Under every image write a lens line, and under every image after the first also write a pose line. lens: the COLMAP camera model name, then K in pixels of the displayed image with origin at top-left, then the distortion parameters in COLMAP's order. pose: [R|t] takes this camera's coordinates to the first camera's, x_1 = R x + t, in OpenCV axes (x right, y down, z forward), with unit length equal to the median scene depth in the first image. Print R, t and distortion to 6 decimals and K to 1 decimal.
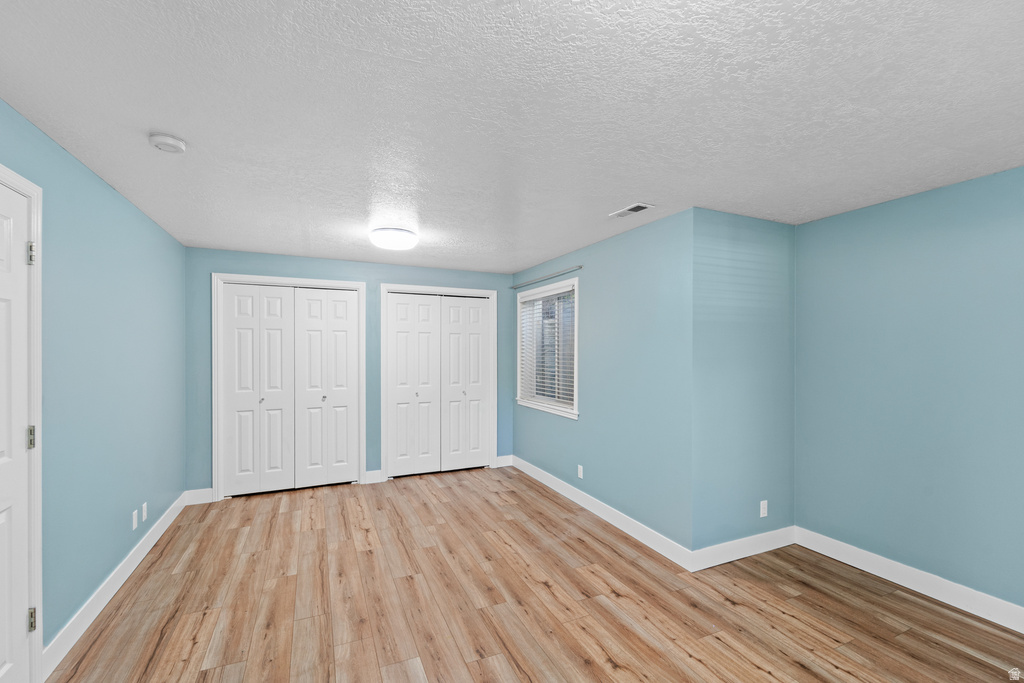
lens RADIAL K [[430.1, 0, 519.9], [0, 430.1, 354.3], [0, 0, 1]] dist [0.000975, -0.002848]
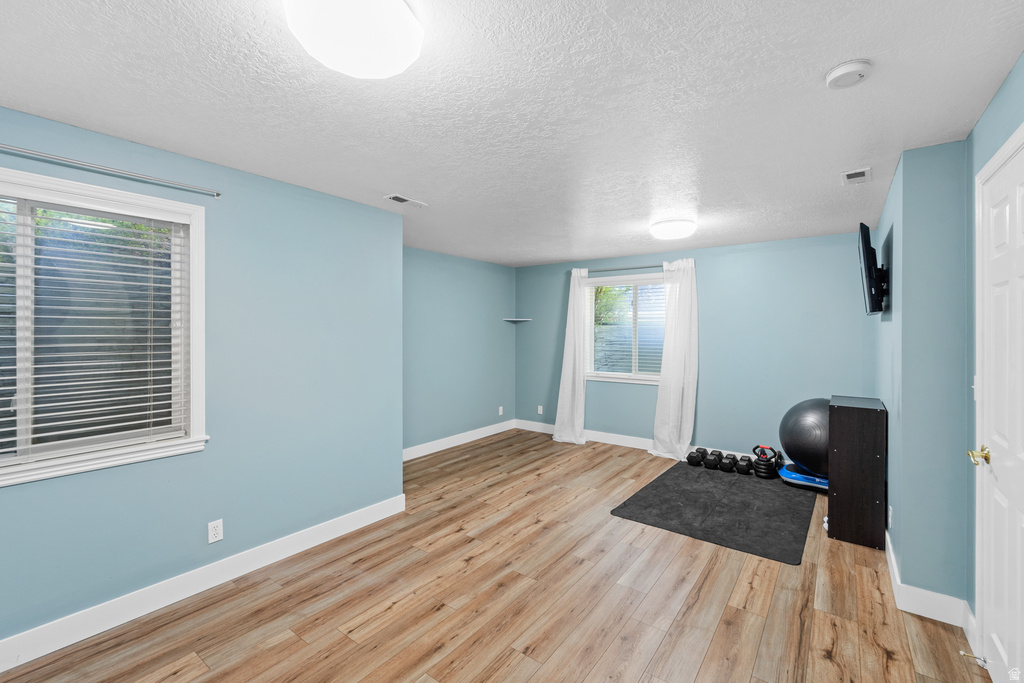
lens RADIAL K [[430.1, 0, 507.1], [0, 430.1, 323.9], [0, 0, 1]] dist [0.000975, -0.002848]
pose [[-0.450818, 0.012466, 0.892529, -0.926686], [0.008248, 0.999918, -0.009800, -0.015894], [-0.892578, 0.002944, -0.450883, 1.417432]]
